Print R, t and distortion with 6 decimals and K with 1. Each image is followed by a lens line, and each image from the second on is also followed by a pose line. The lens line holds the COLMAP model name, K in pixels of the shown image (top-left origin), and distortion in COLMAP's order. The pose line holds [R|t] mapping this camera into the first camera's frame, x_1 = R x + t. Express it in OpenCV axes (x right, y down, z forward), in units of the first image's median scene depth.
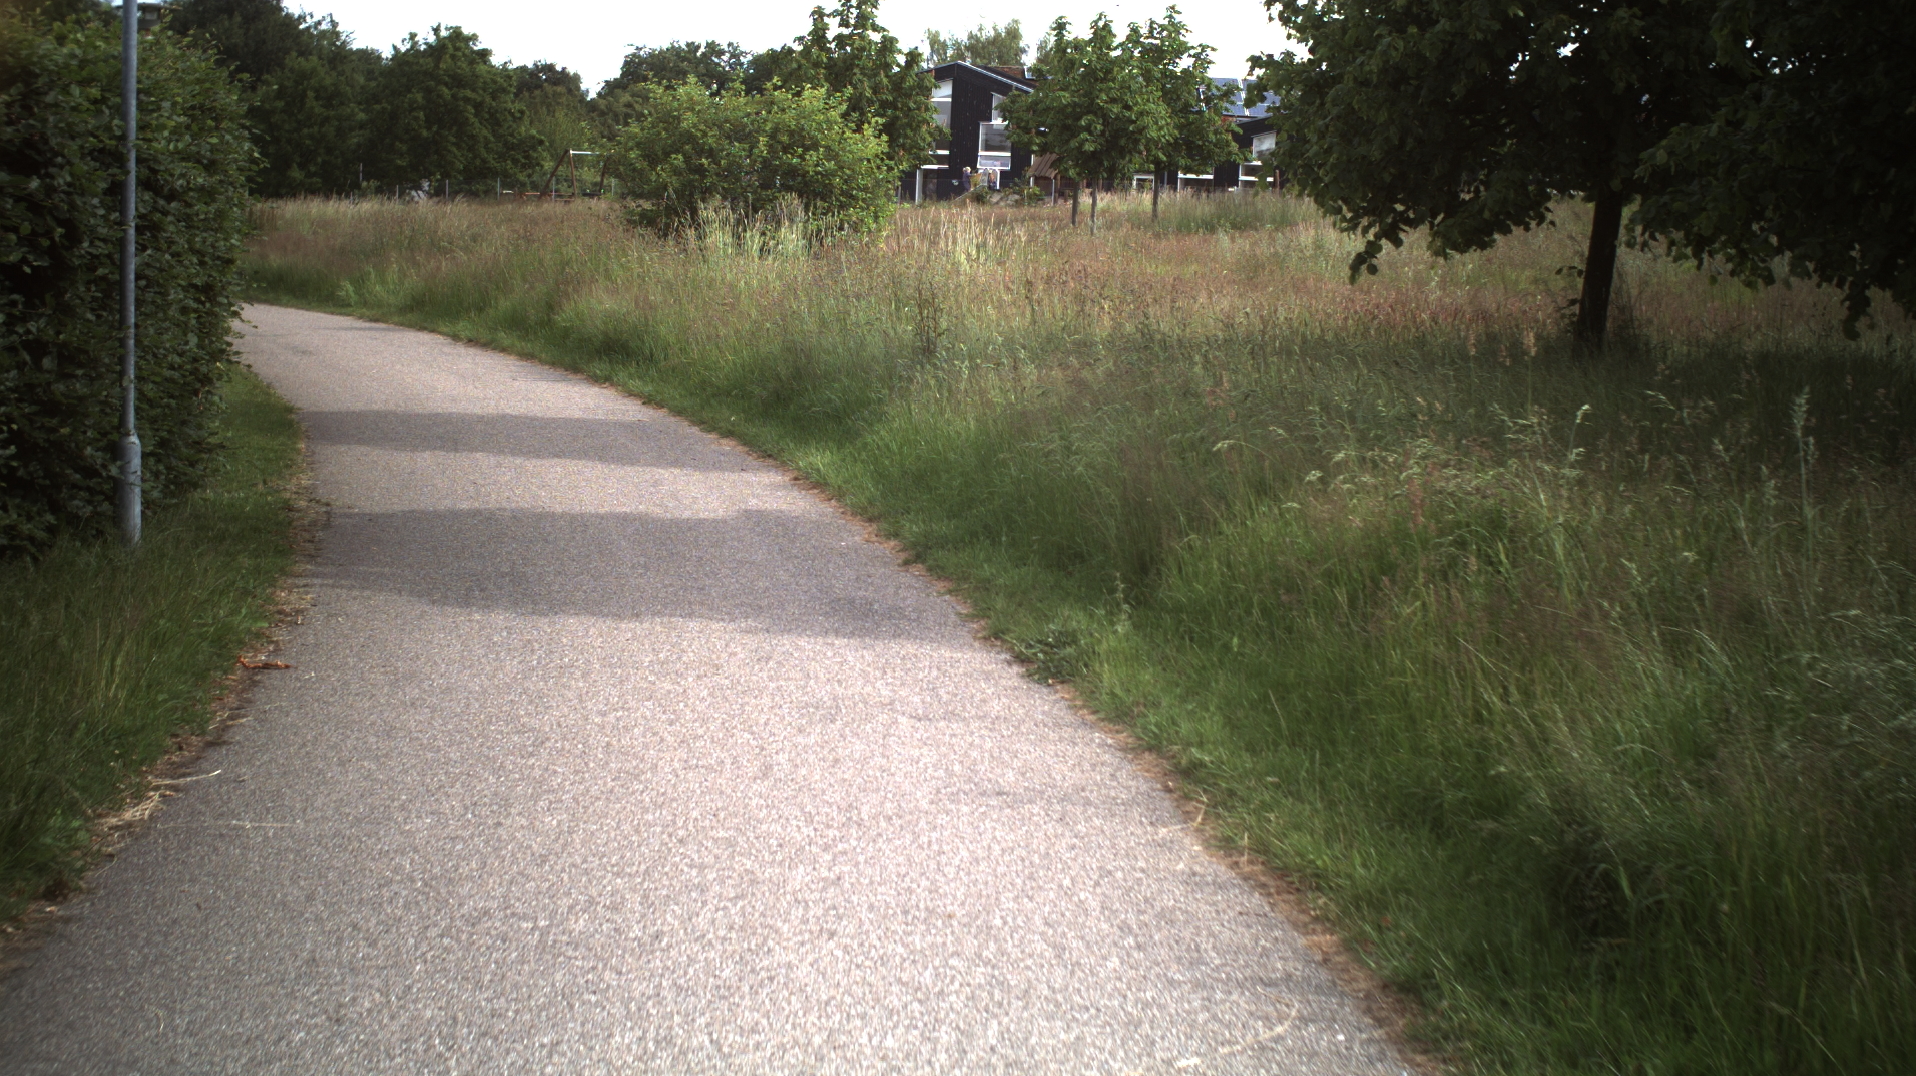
lens RADIAL K [[3646.4, 0, 962.8], [0, 3646.4, 532.5], [0, 0, 1]] dist [-0.289418, 0.000000]
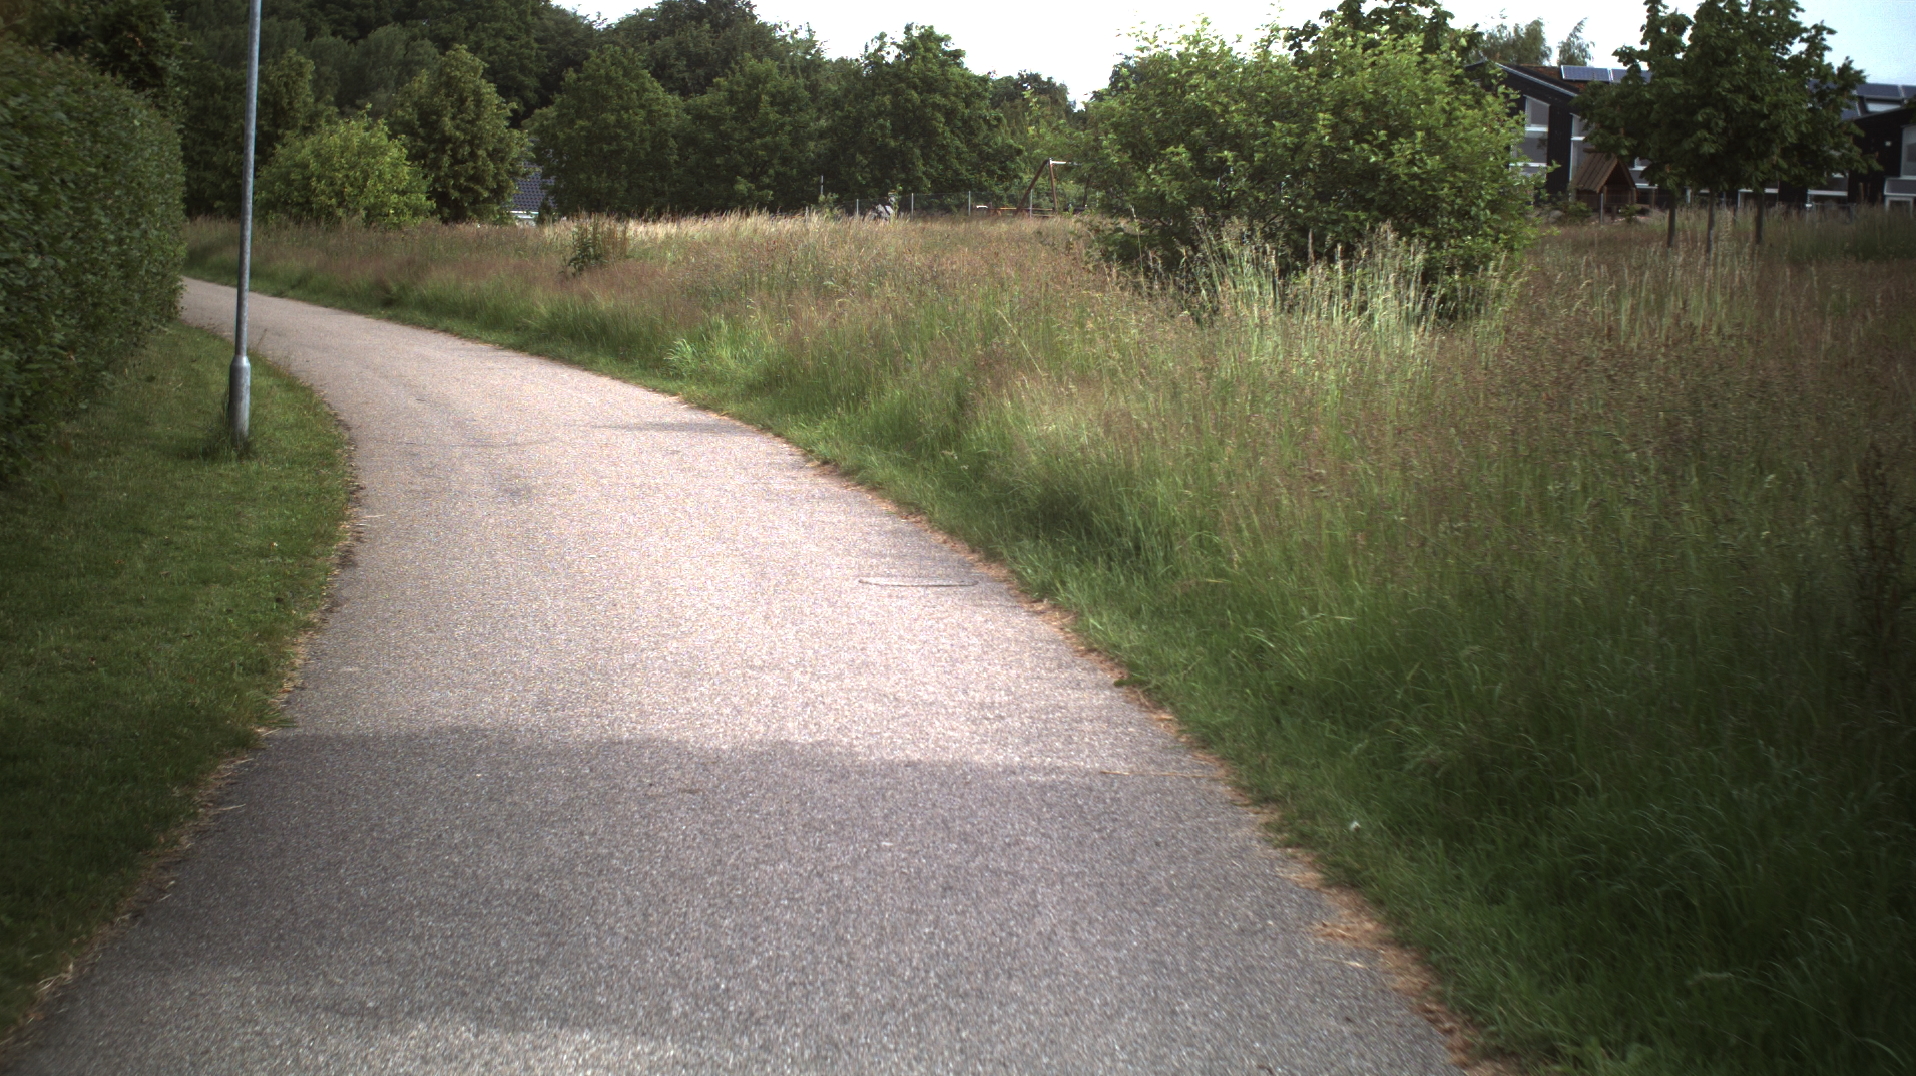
lens RADIAL K [[3646.4, 0, 953.8], [0, 3646.4, 531.4], [0, 0, 1]] dist [-0.289418, 0.000000]
pose [[0.990653, 0.005941, -0.136274, -0.054958], [-0.006565, 0.999970, -0.004128, -0.060406], [0.136246, 0.004984, 0.990663, 0.648683]]
